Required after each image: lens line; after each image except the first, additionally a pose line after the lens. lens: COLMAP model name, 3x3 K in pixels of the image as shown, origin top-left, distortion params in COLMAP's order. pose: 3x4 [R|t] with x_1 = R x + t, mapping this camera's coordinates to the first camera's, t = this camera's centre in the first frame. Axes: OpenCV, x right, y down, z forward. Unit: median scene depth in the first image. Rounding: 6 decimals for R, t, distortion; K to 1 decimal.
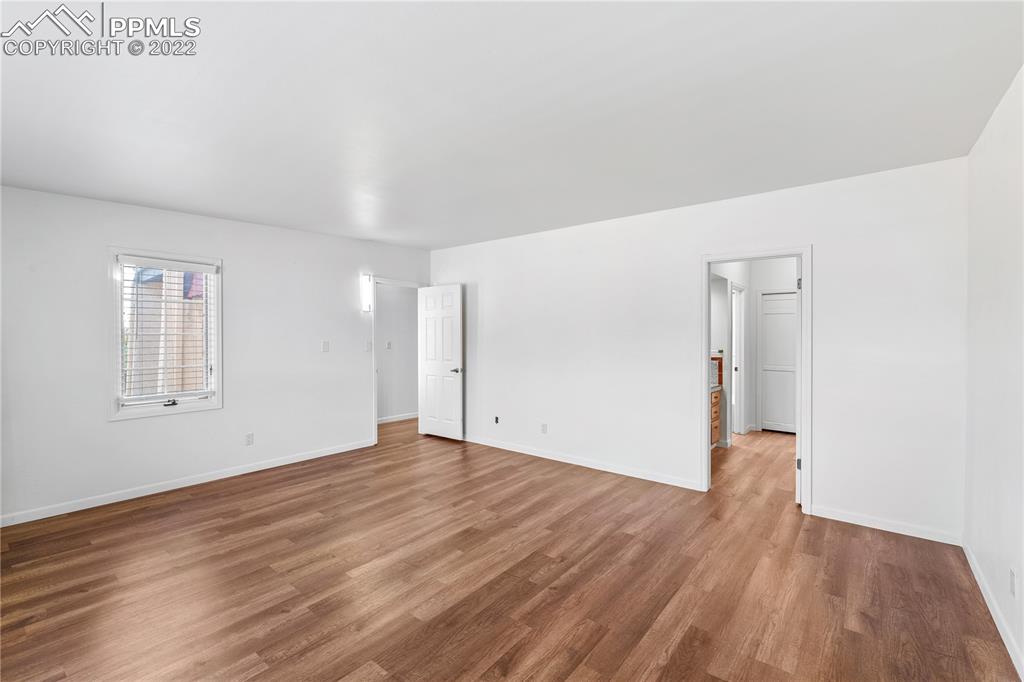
lens RADIAL K [[447.8, 0, 512.5], [0, 447.8, 337.0], [0, 0, 1]] dist [0.000157, -0.000042]
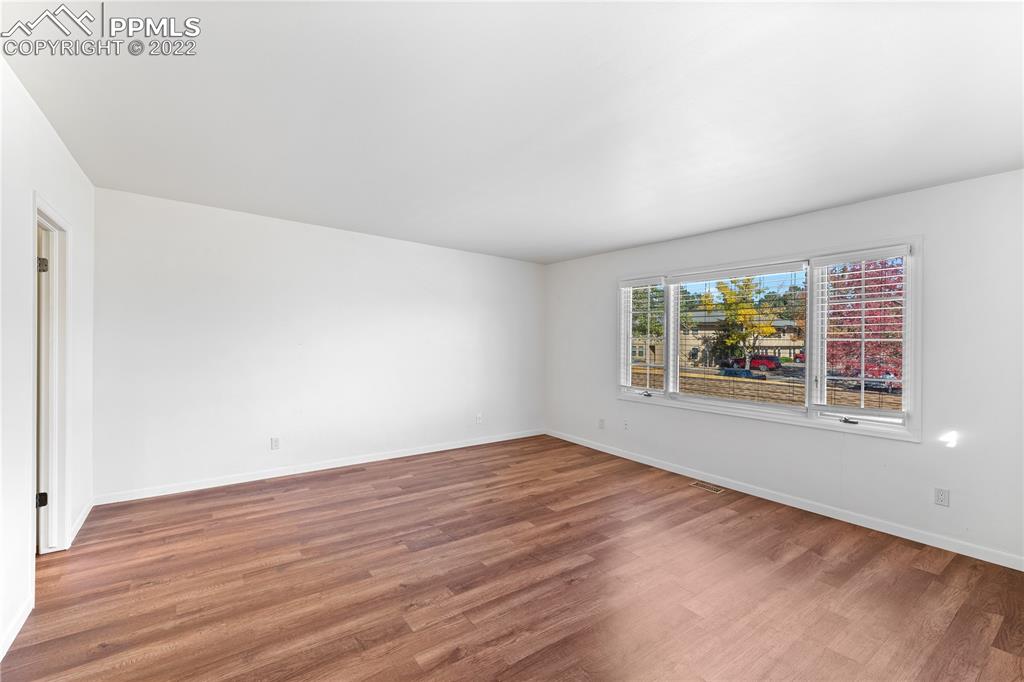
lens RADIAL K [[447.8, 0, 512.5], [0, 447.8, 337.0], [0, 0, 1]] dist [0.000157, -0.000042]
pose [[-0.962814, -0.008540, 0.270031, -0.430298], [-0.007172, 0.999956, 0.006051, -0.006825], [-0.270070, 0.003889, -0.962833, 1.915961]]
